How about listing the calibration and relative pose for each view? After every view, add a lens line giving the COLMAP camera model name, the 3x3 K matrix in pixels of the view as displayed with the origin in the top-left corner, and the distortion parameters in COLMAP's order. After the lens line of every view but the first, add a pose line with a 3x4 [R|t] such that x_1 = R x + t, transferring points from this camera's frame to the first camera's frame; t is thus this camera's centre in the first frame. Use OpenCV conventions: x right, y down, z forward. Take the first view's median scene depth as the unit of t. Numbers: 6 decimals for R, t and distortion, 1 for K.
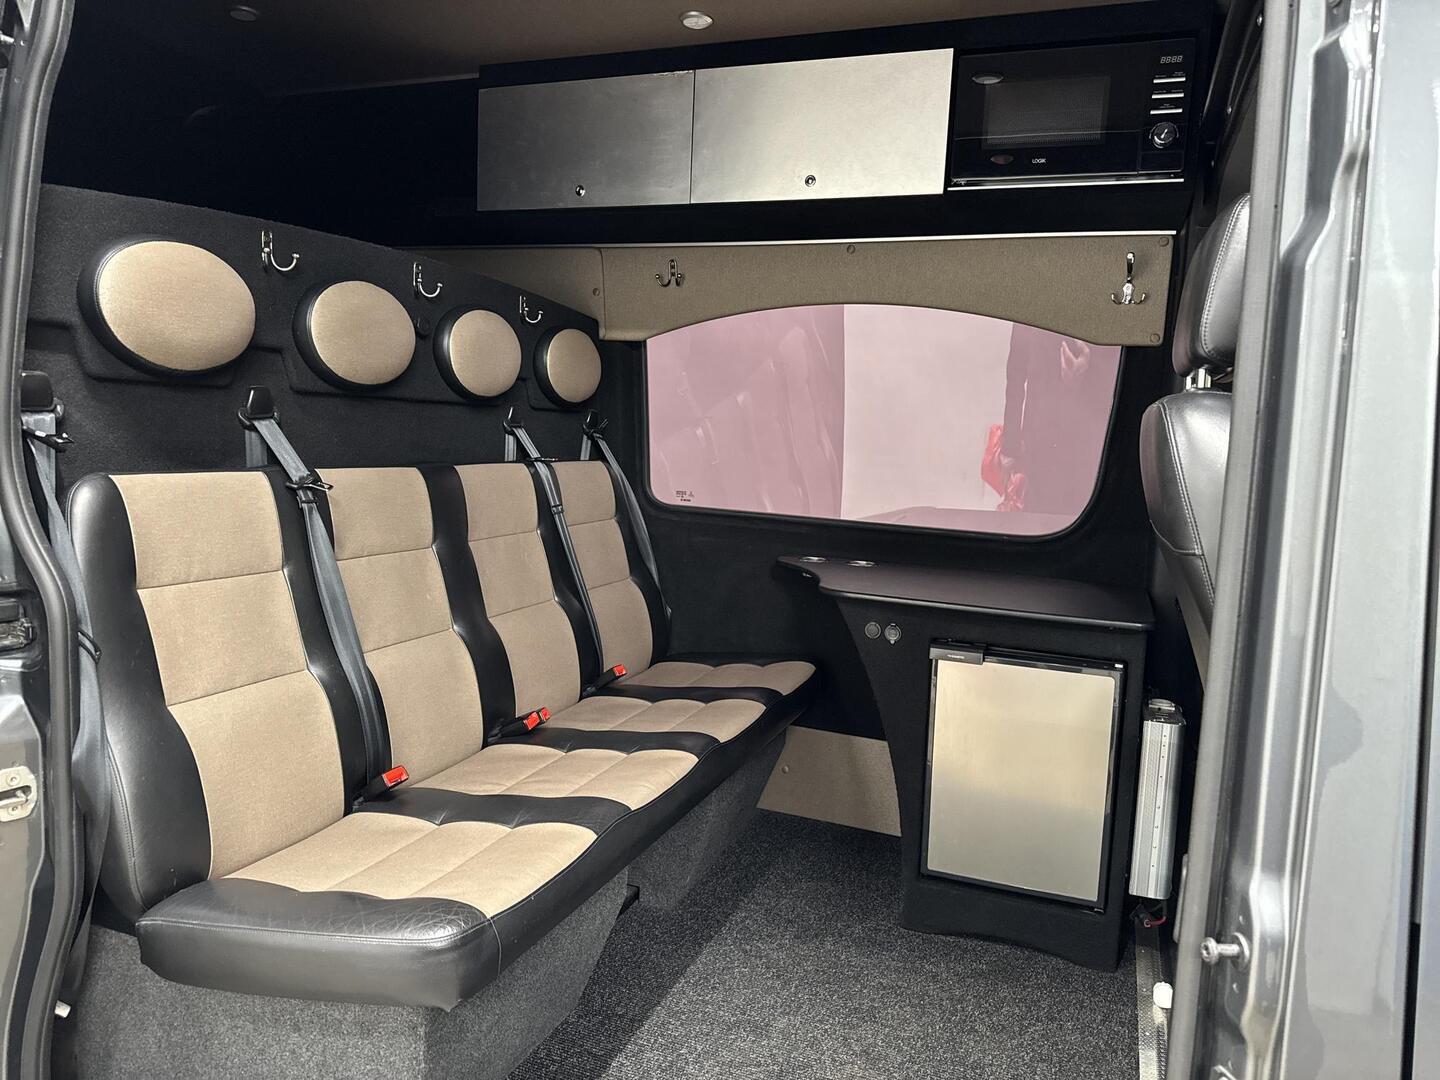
lens RADIAL K [[1012.6, 0, 720.0], [0, 1012.6, 540.0], [0, 0, 1]] dist [0.030415, -0.038617]
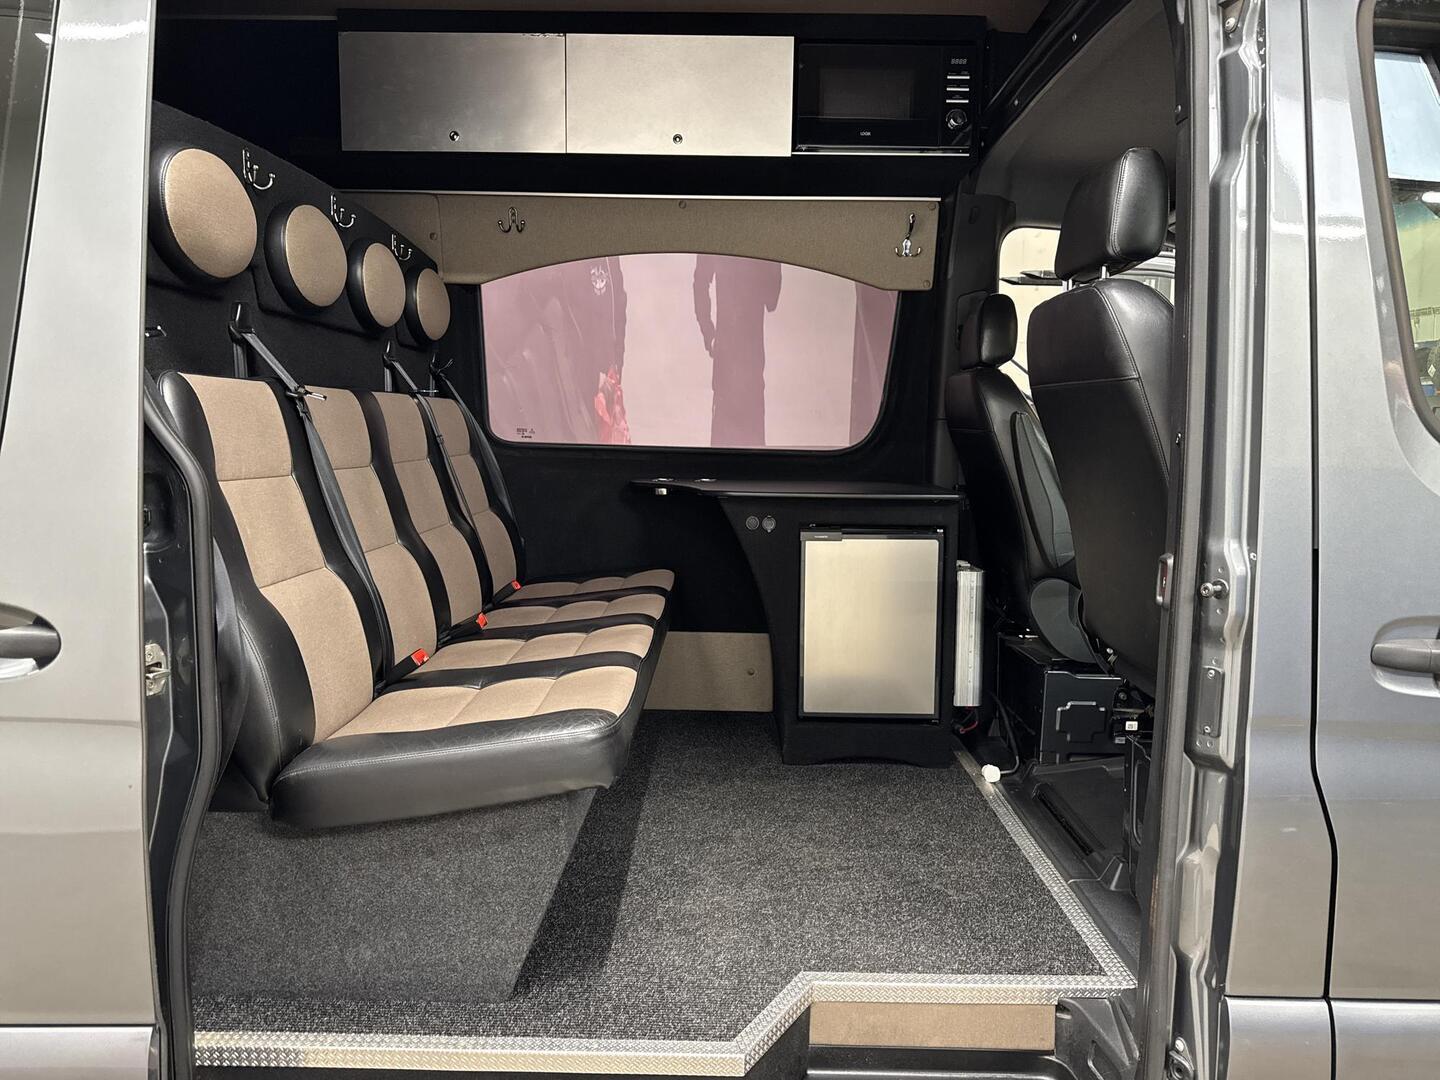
lens RADIAL K [[998.0, 0, 720.0], [0, 998.0, 540.0], [0, 0, 1]] dist [0.062163, -0.087936]
pose [[0.937016, -0.072922, 0.341590, -0.307290], [0.067672, 0.997335, 0.027279, 0.080071], [-0.342669, -0.002445, 0.939453, -0.107240]]
